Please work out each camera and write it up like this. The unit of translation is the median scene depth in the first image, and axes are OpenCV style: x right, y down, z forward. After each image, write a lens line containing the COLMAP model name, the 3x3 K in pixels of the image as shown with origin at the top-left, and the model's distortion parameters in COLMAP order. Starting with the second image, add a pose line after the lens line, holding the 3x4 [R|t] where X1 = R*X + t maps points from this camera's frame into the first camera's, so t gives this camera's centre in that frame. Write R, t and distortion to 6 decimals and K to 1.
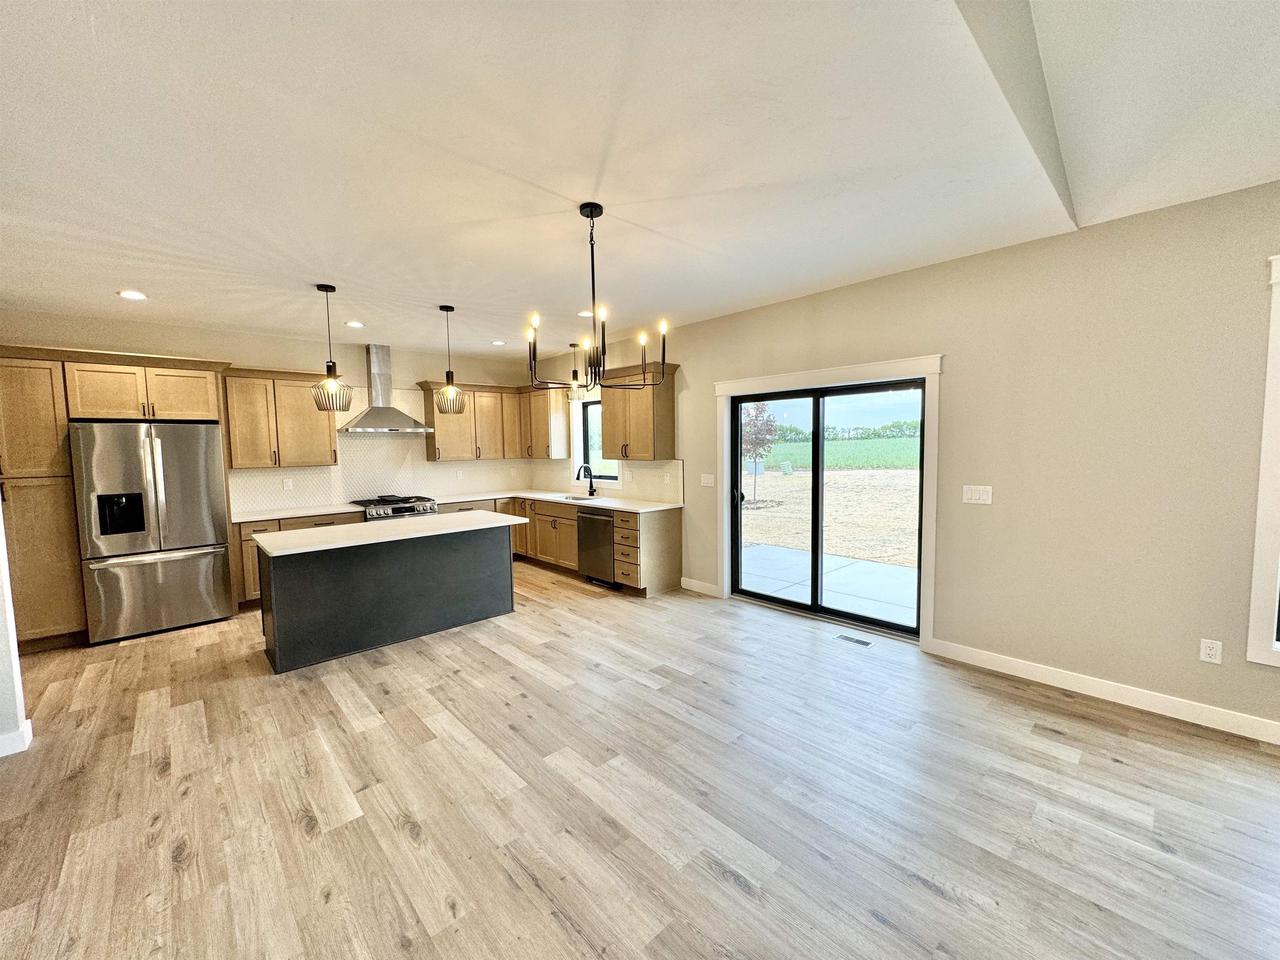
lens RADIAL K [[507.8, 0, 640.0], [0, 507.8, 480.0], [0, 0, 1]] dist [-0.001253, -0.000138]
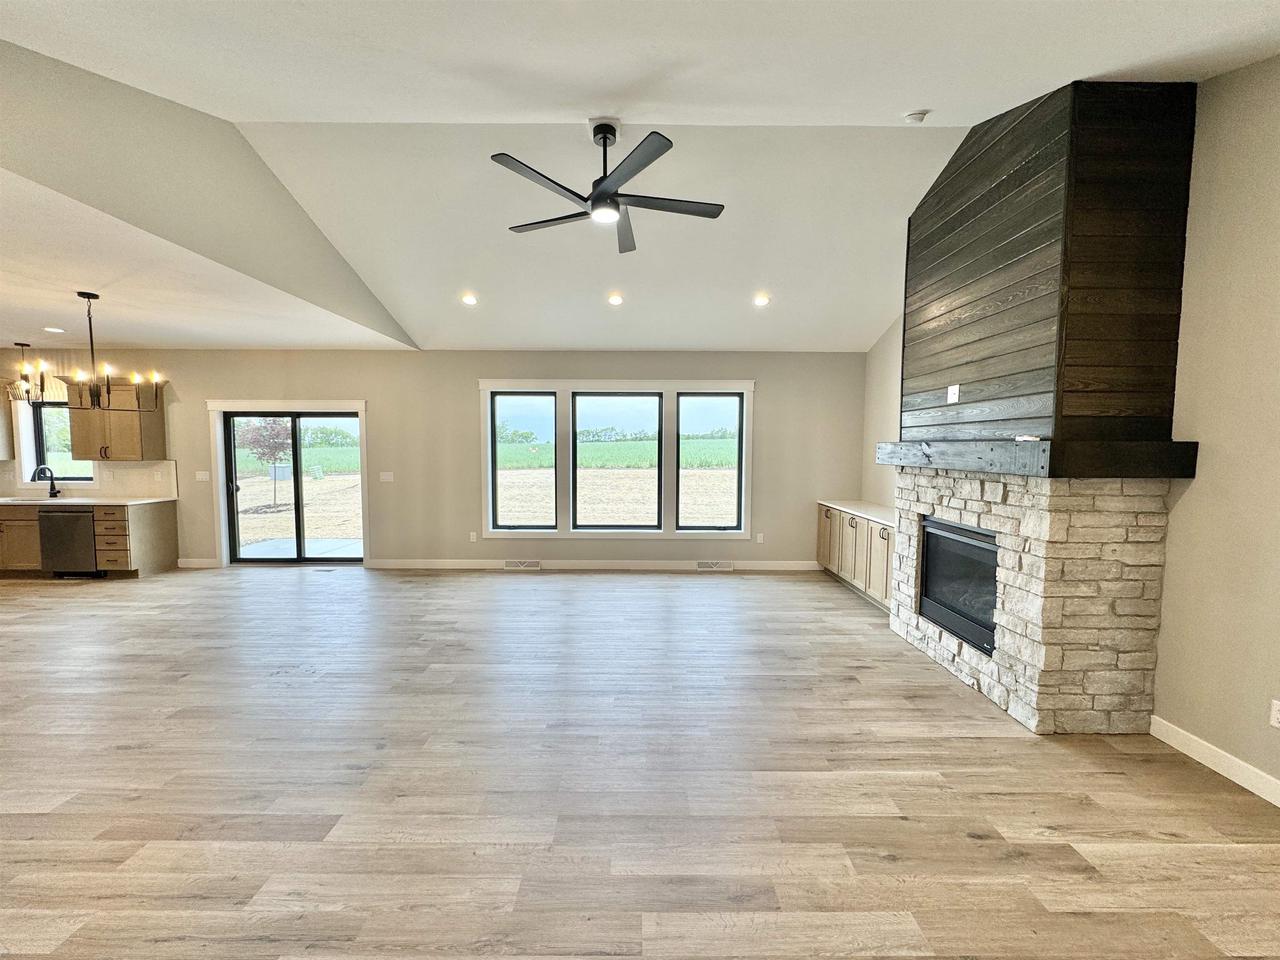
lens RADIAL K [[507.8, 0, 640.0], [0, 507.8, 480.0], [0, 0, 1]] dist [-0.001253, -0.000138]
pose [[0.679790, -0.029541, 0.732811, -0.054225], [0.037539, 0.999280, 0.005460, 0.045594], [-0.732445, 0.023797, 0.680410, -0.682034]]
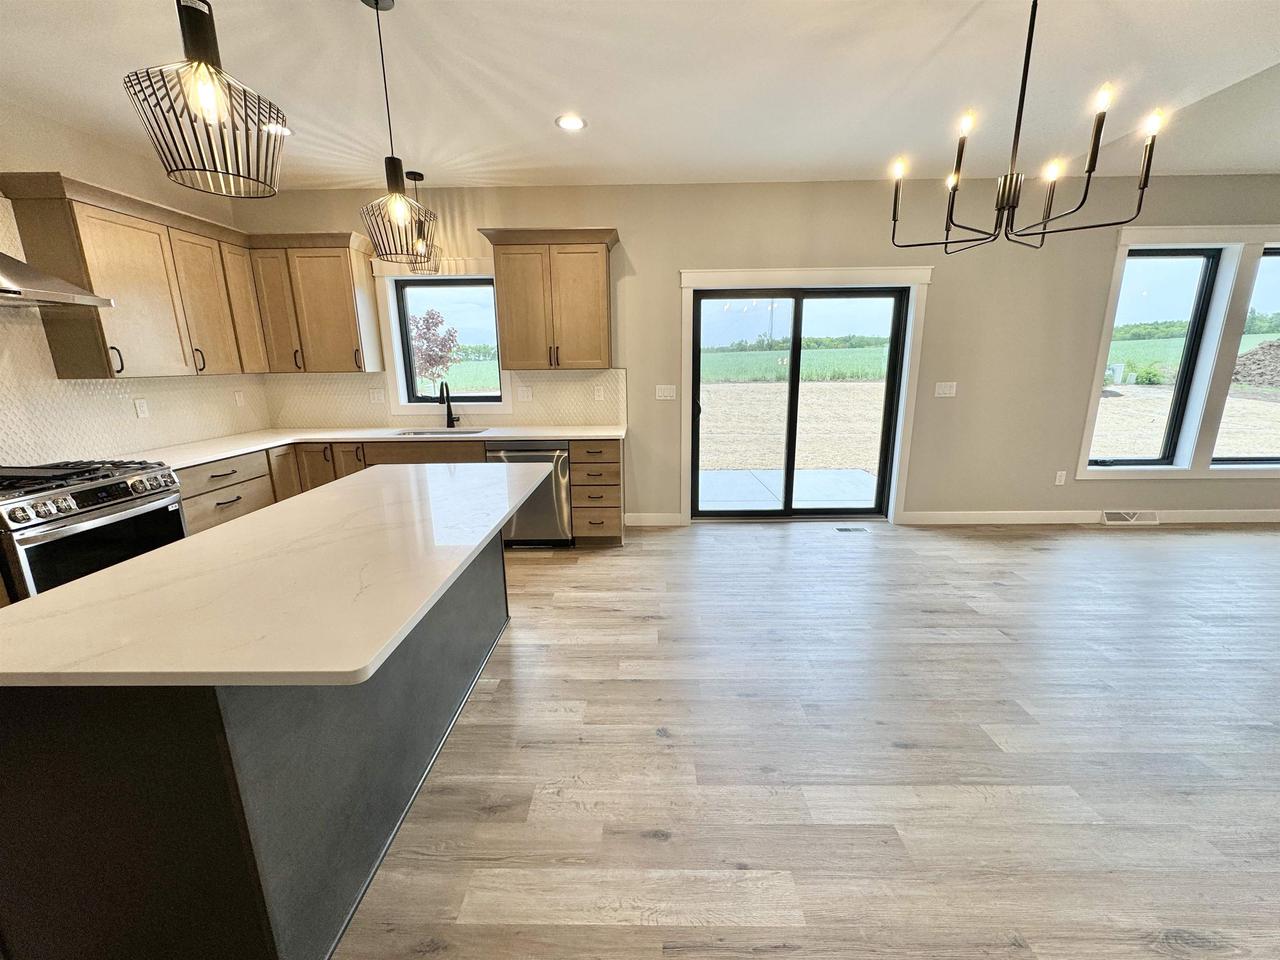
lens RADIAL K [[507.8, 0, 640.0], [0, 507.8, 480.0], [0, 0, 1]] dist [-0.001253, -0.000138]
pose [[0.692401, -0.155726, 0.704507, -0.533116], [0.051401, 0.984596, 0.167120, 0.000572], [-0.719680, -0.079502, 0.689739, 0.468171]]
